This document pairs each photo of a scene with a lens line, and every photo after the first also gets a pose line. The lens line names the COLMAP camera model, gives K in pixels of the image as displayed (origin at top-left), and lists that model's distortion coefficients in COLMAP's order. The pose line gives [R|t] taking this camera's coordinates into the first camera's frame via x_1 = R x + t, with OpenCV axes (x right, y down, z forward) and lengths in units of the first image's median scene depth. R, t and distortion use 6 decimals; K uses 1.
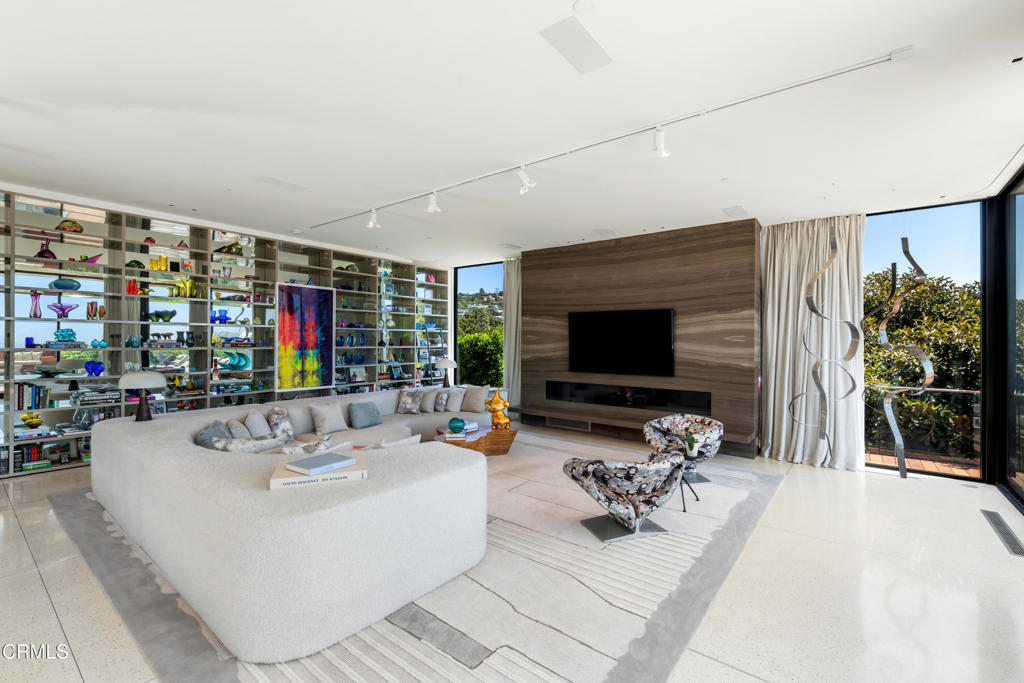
lens RADIAL K [[444.8, 0, 511.9], [0, 444.8, 342.9], [0, 0, 1]] dist [-0.003134, -0.000740]
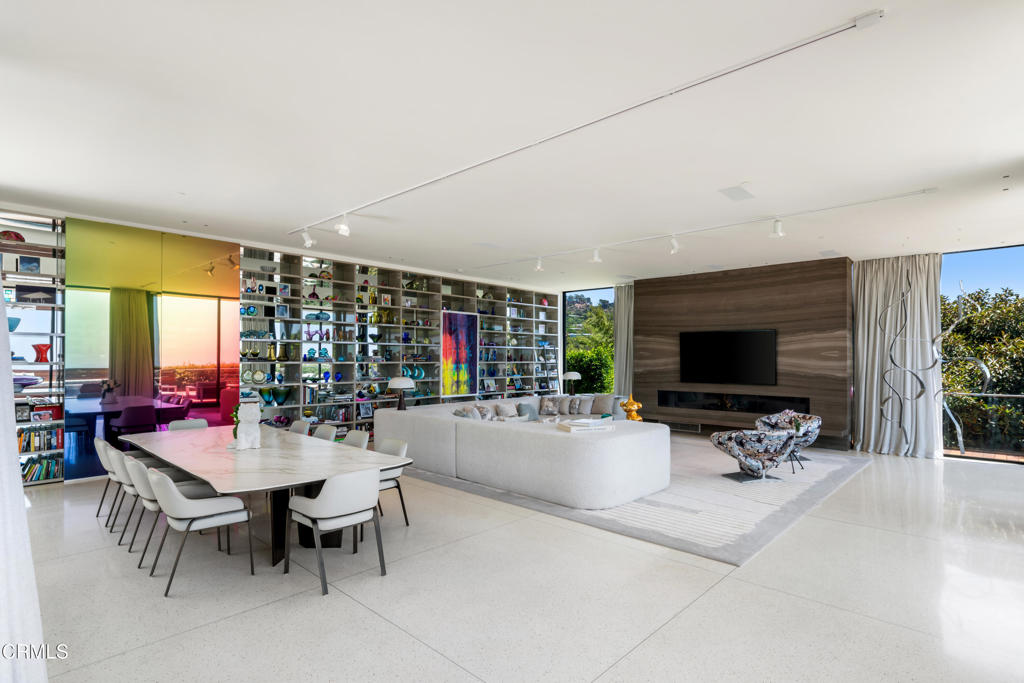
lens RADIAL K [[498.7, 0, 501.5], [0, 498.7, 357.6], [0, 0, 1]] dist [-0.005214, 0.000765]
pose [[0.993145, -0.002127, -0.116872, -0.228279], [0.001291, 0.999973, -0.007224, 0.009350], [0.116884, 0.007023, 0.993121, -0.450107]]
